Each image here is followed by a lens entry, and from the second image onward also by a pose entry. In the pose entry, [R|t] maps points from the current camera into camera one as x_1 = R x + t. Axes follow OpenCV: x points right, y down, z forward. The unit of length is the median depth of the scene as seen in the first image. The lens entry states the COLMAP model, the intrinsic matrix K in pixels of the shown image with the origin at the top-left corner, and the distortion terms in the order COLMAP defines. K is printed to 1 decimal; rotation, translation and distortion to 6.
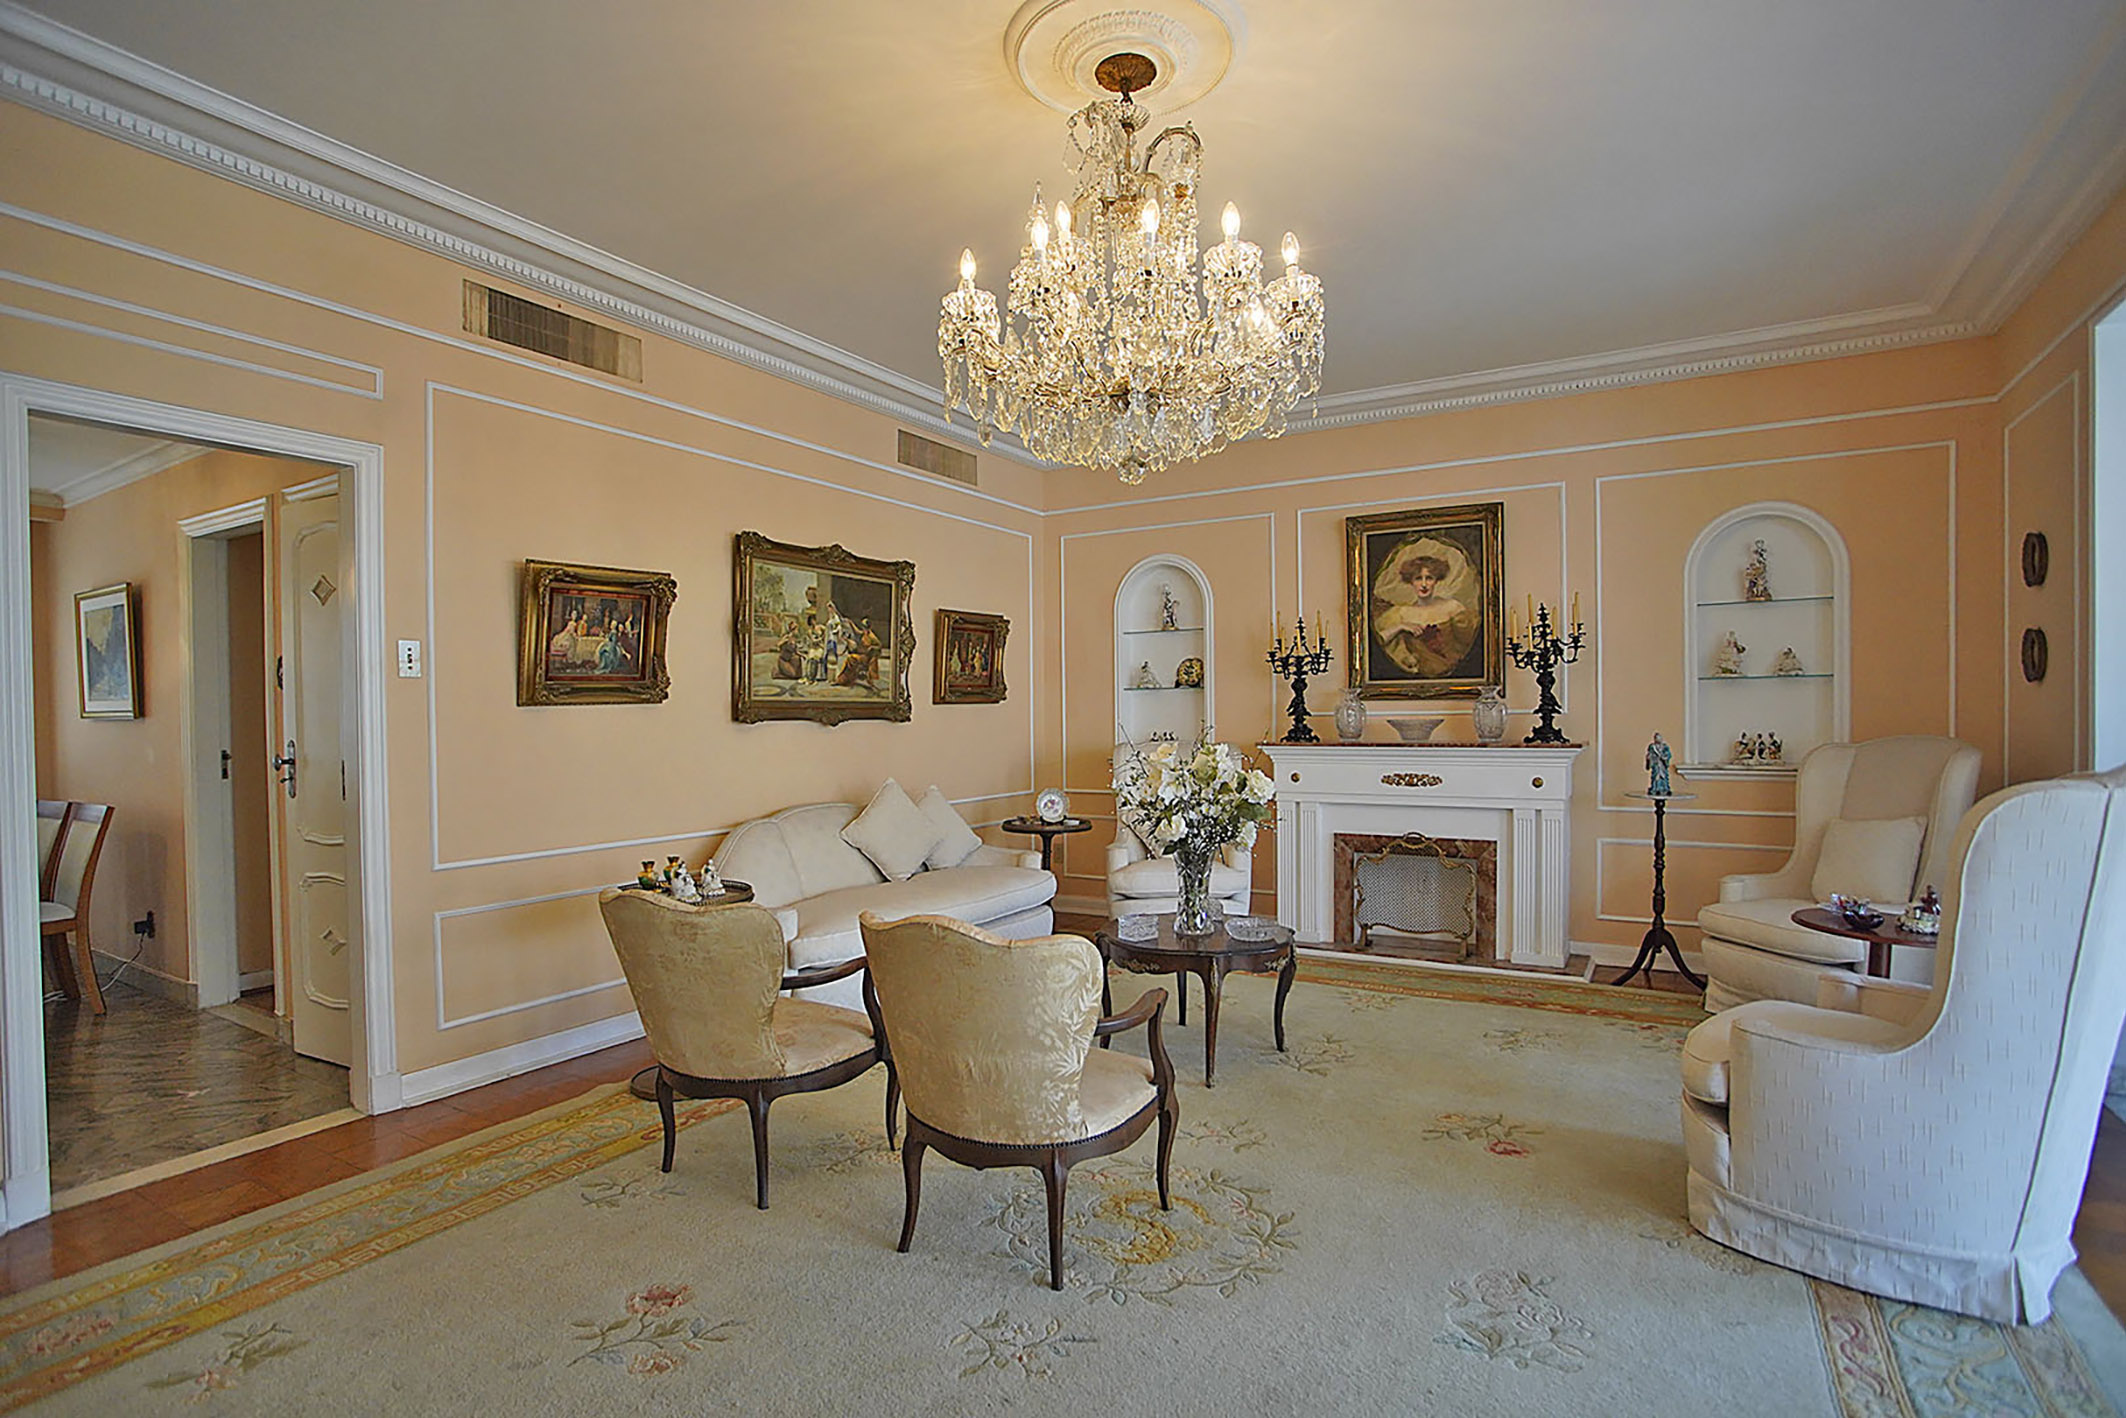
lens RADIAL K [[1042.9, 0, 1051.6], [0, 1042.9, 728.4], [0, 0, 1]] dist [-0.087839, 0.041209]
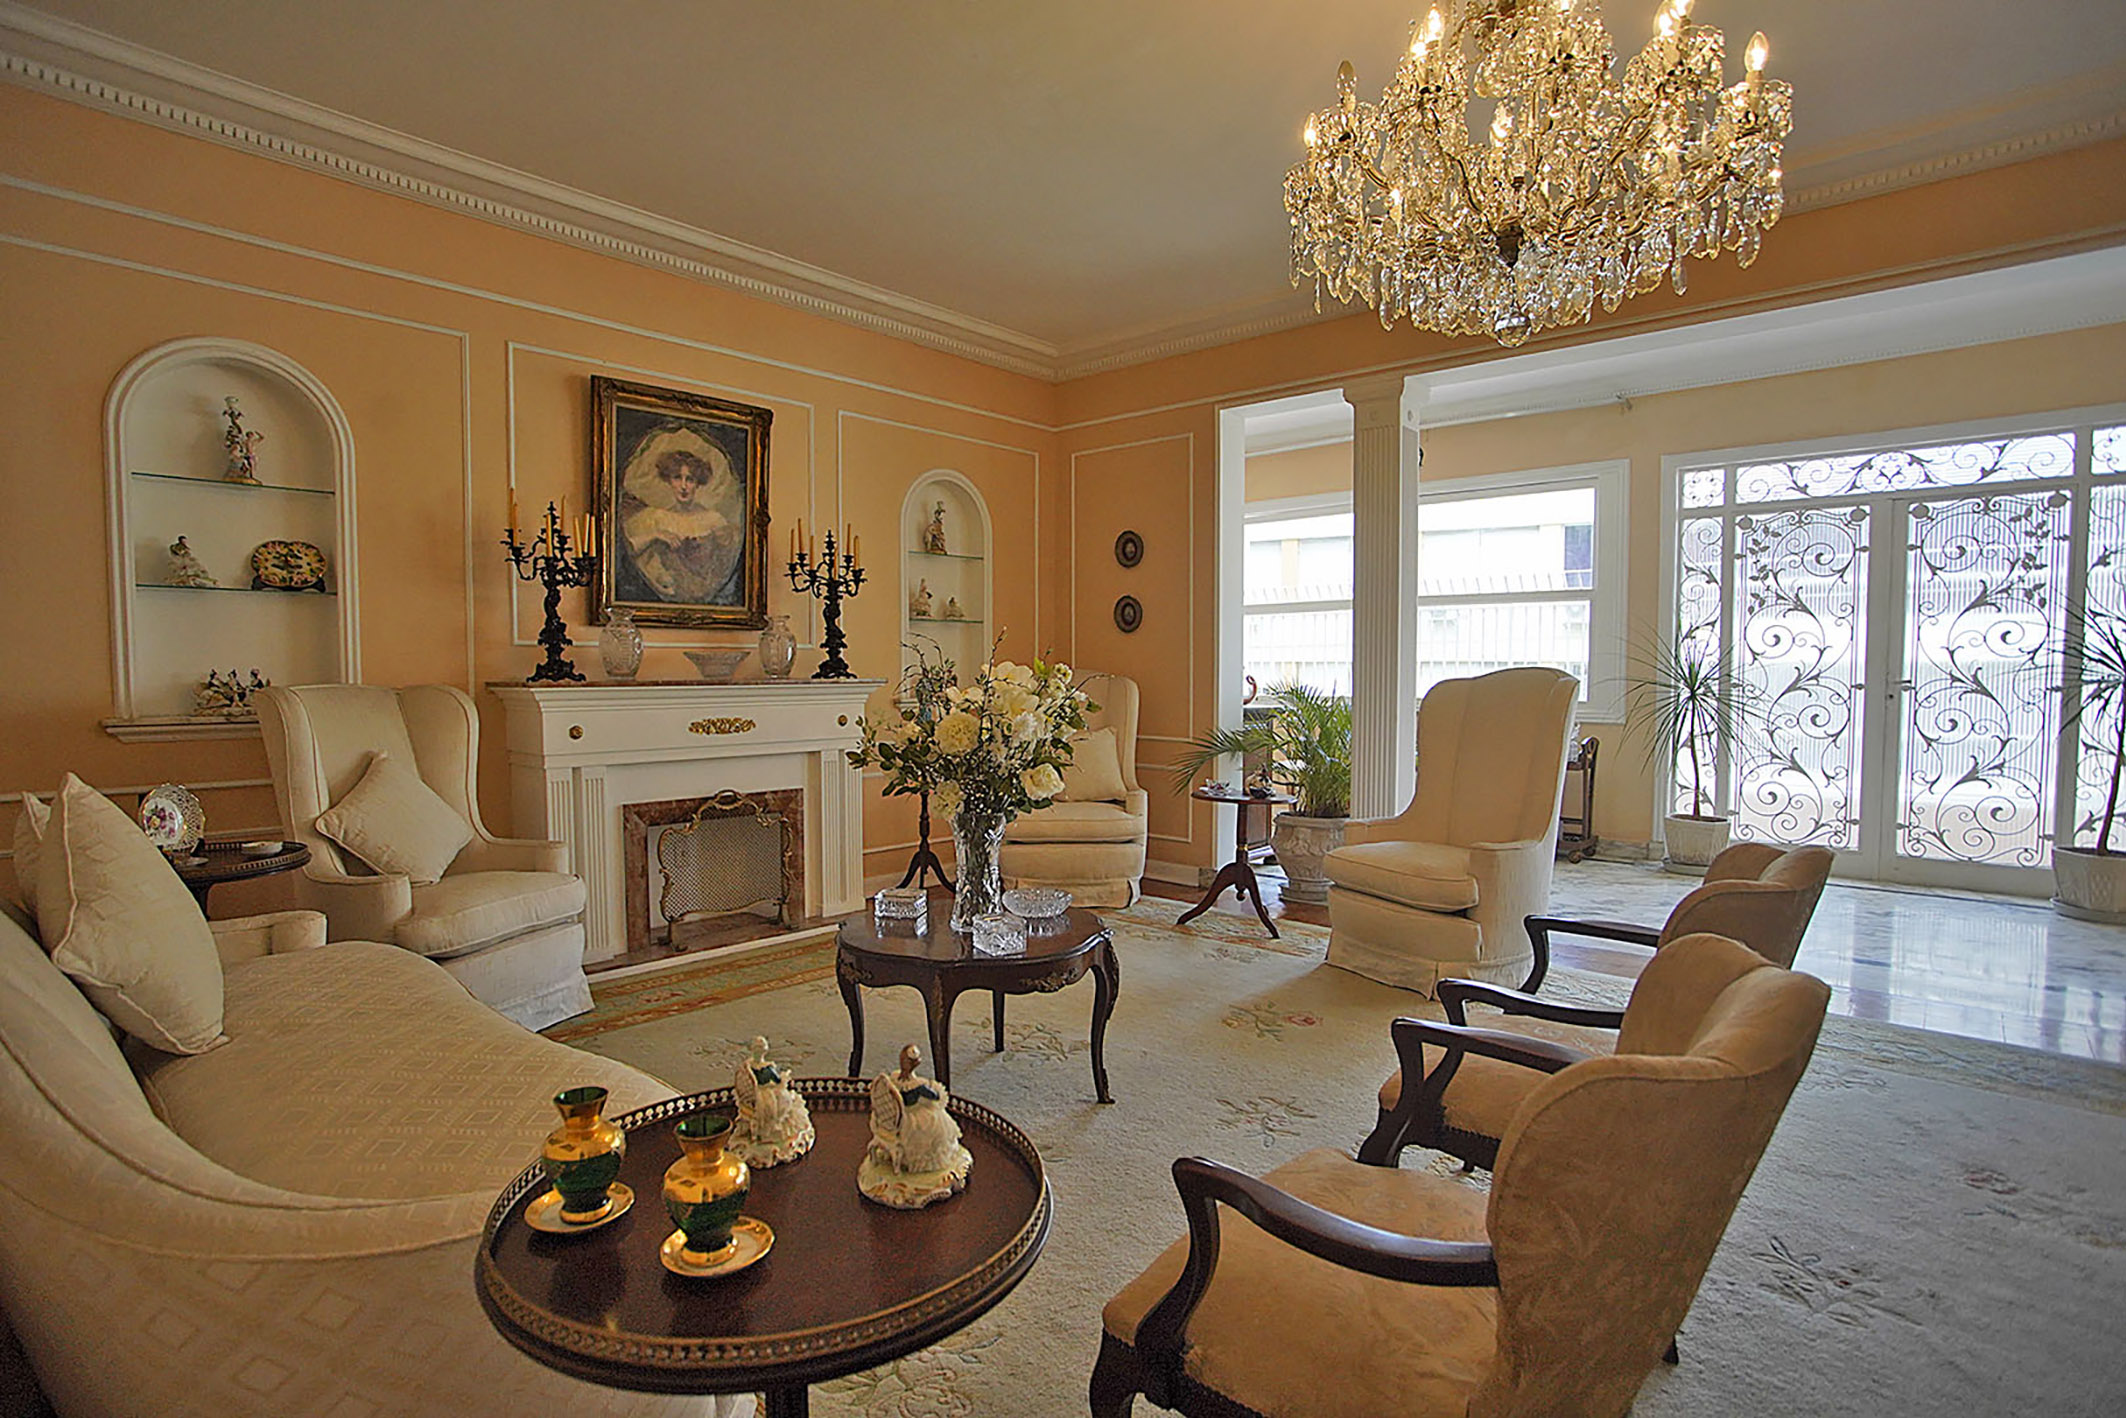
lens RADIAL K [[1046.0, 0, 1053.6], [0, 1046.0, 726.3], [0, 0, 1]] dist [-0.085855, 0.041781]
pose [[0.189649, -0.041474, 0.980976, -0.404209], [0.012552, 0.999128, 0.039815, 0.021087], [-0.981772, 0.004762, 0.190005, 0.589274]]
